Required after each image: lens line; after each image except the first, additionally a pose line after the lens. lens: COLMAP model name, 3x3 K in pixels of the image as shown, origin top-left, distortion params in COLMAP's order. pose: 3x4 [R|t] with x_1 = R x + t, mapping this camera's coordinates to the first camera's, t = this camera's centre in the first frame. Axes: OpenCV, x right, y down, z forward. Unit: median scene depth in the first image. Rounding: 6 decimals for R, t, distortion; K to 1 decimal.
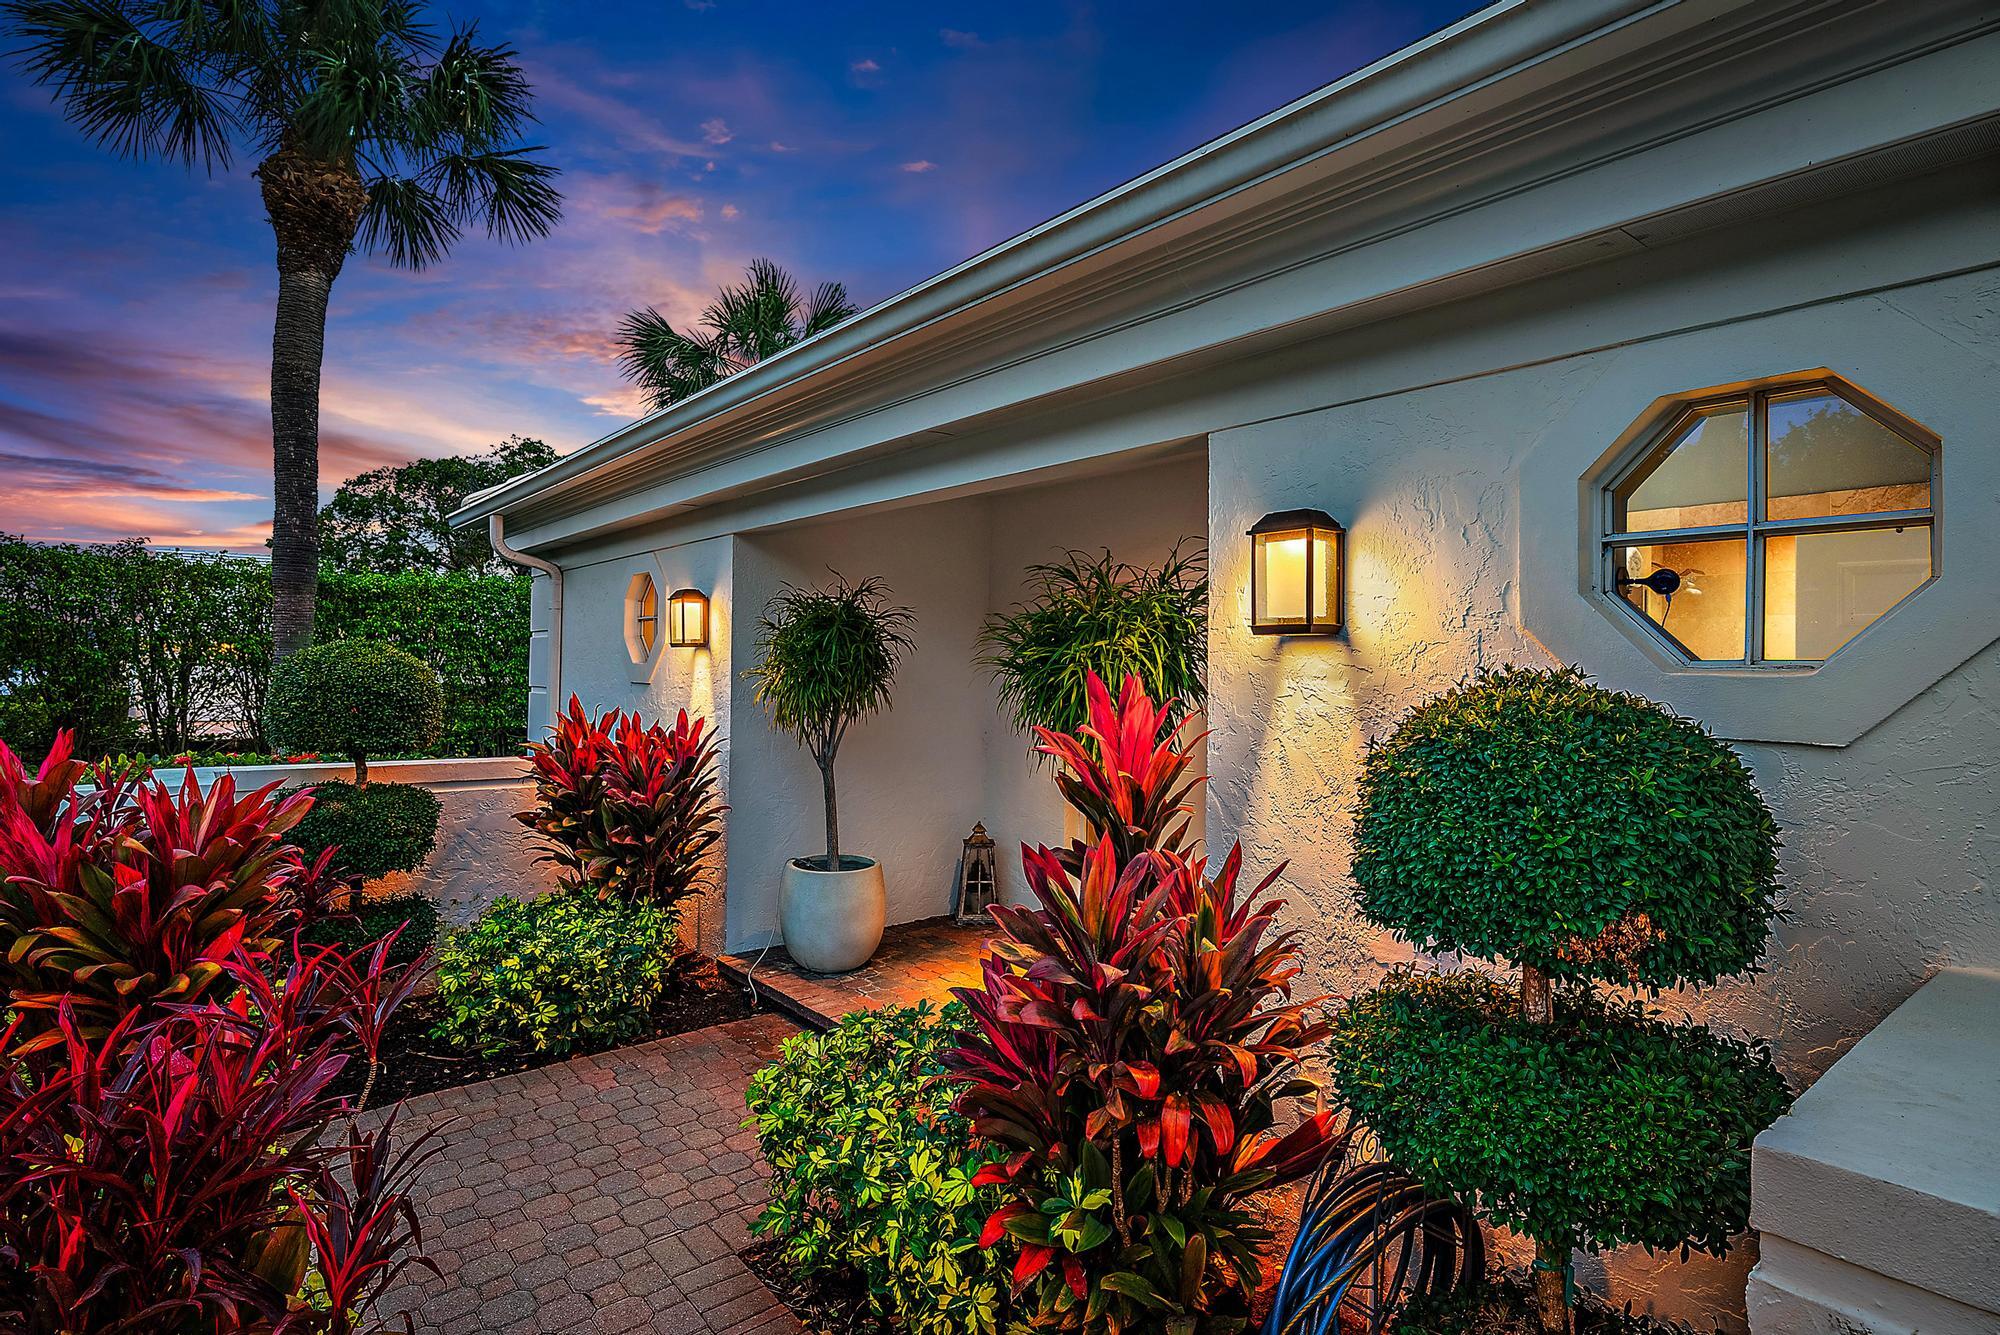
lens RADIAL K [[1042.2, 0, 997.1], [0, 1042.2, 668.3], [0, 0, 1]] dist [-0.003882, -0.000873]
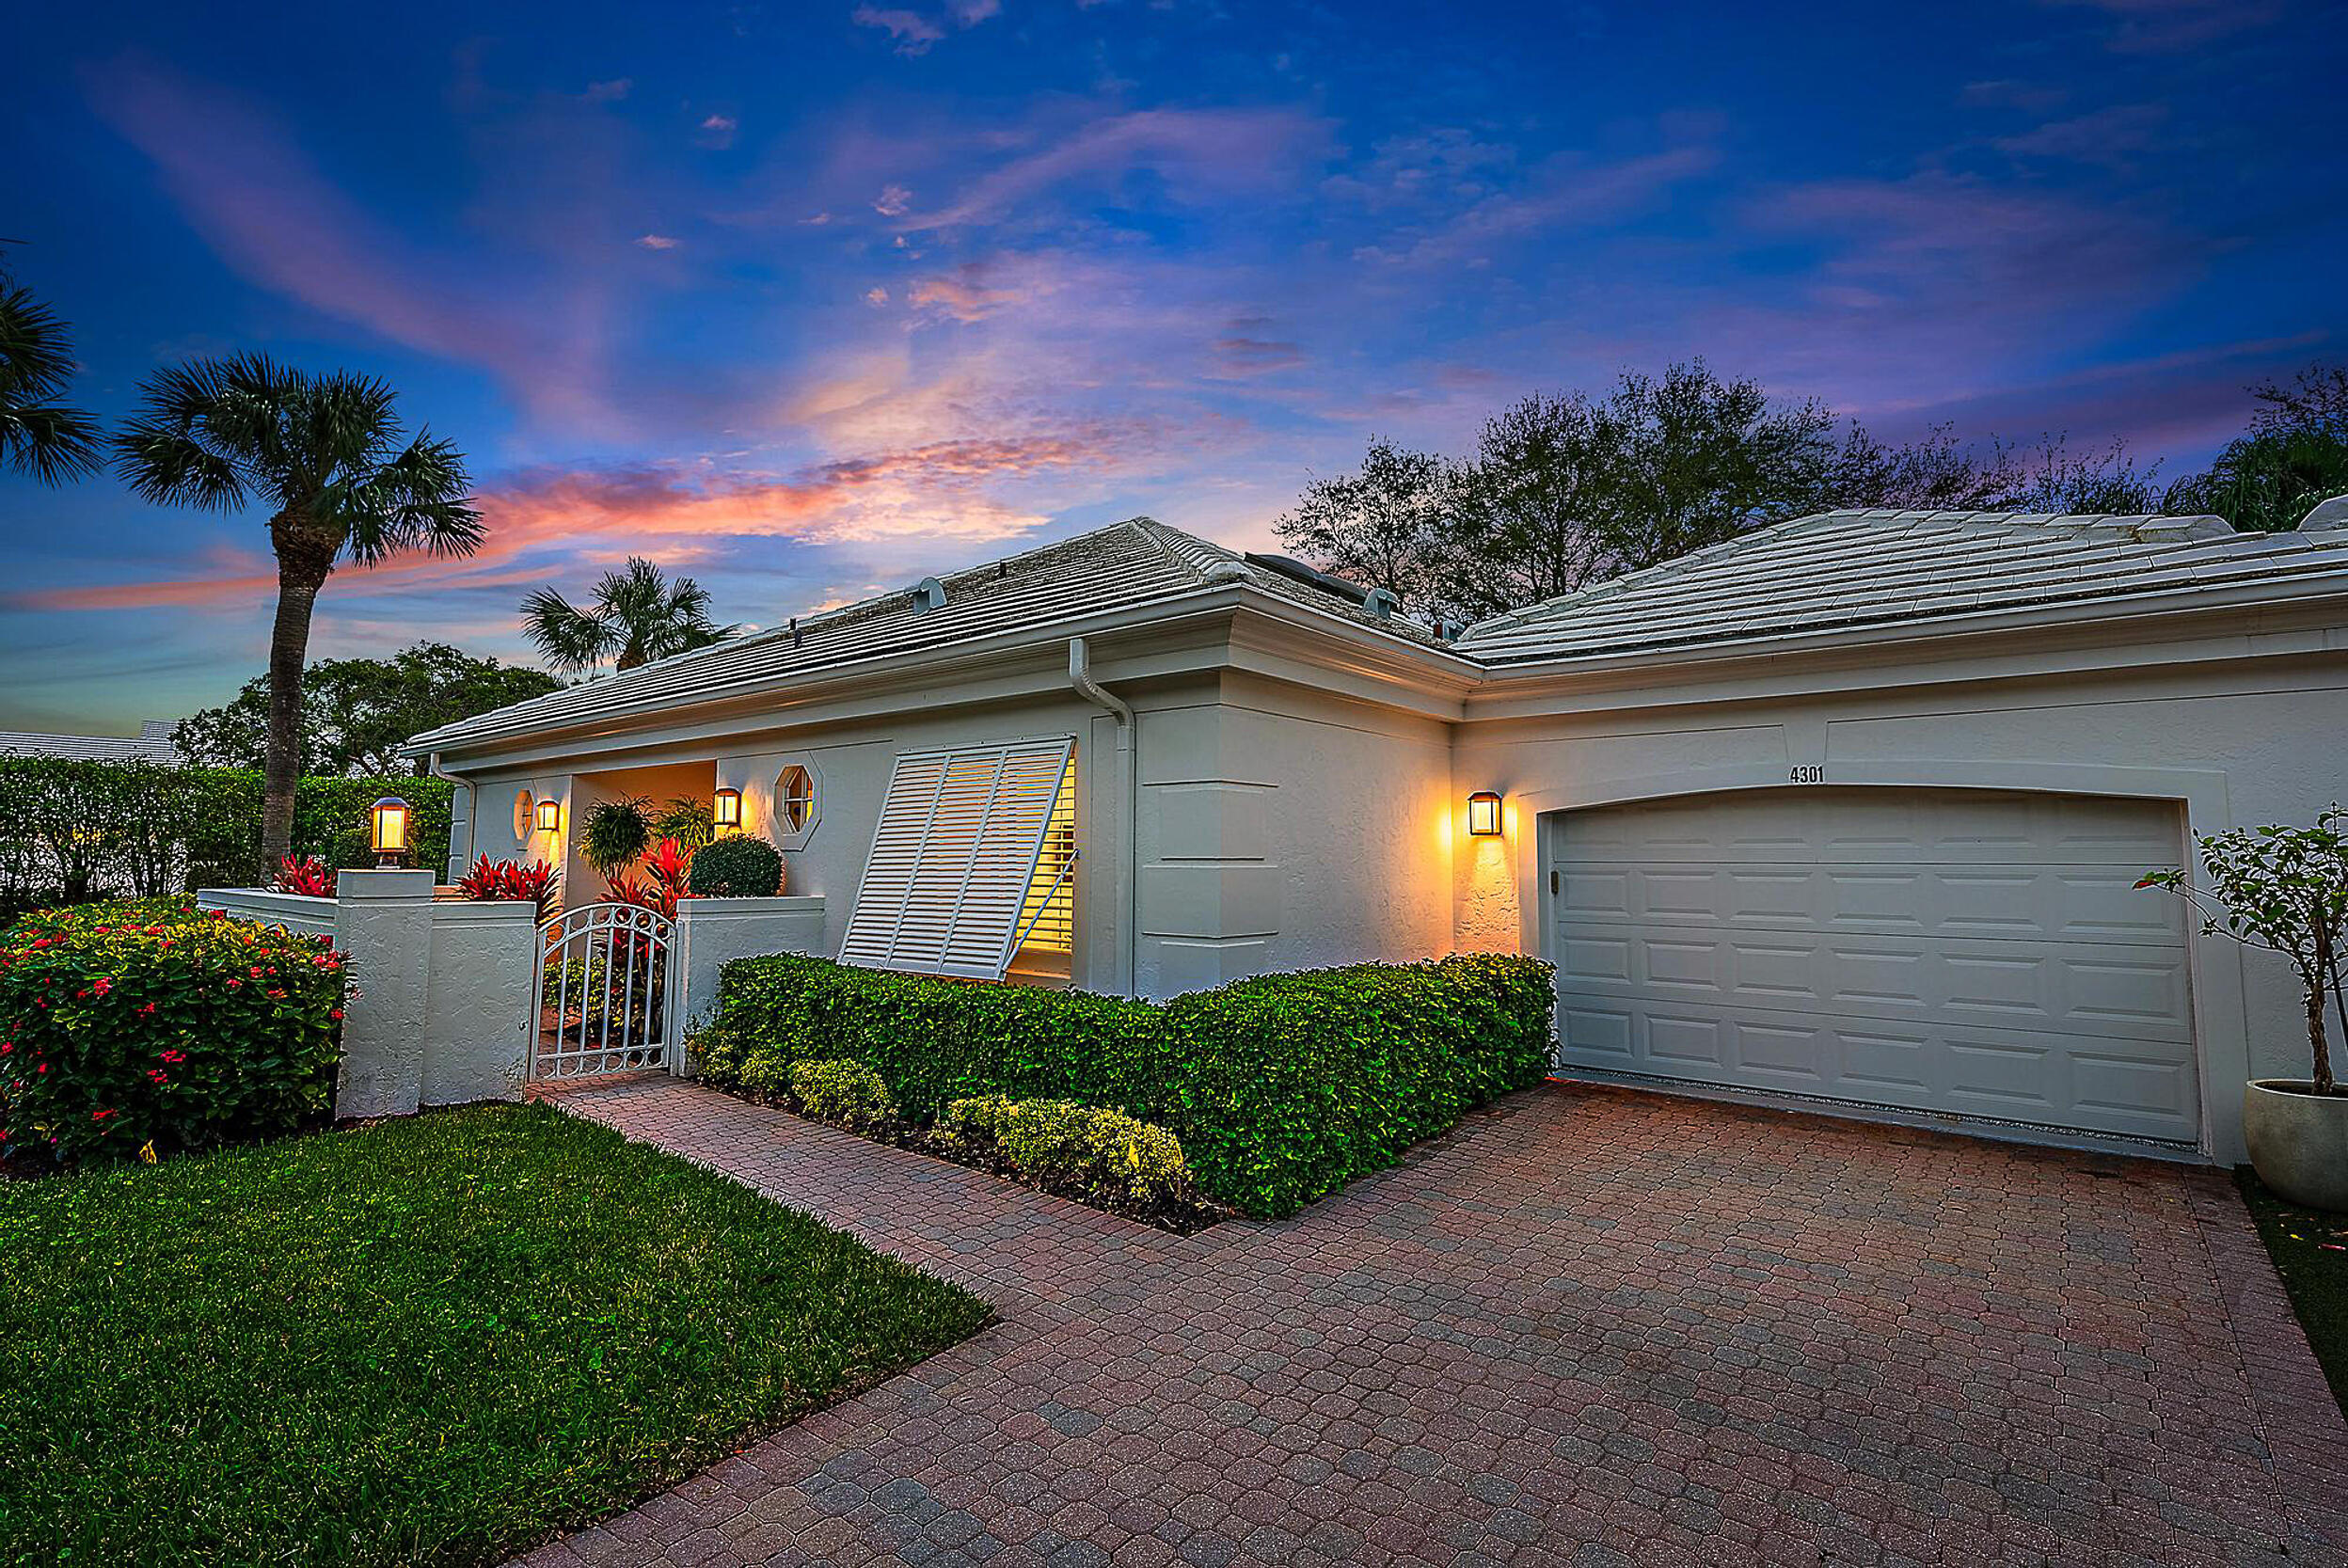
lens RADIAL K [[1081.4, 0, 1180.7], [0, 1081.4, 784.1], [0, 0, 1]] dist [0.001527, -0.000437]
pose [[0.981015, 0.015107, 0.193343, 0.315761], [-0.000655, 0.997214, -0.074594, 0.029744], [-0.193931, 0.073051, 0.978291, -0.815903]]
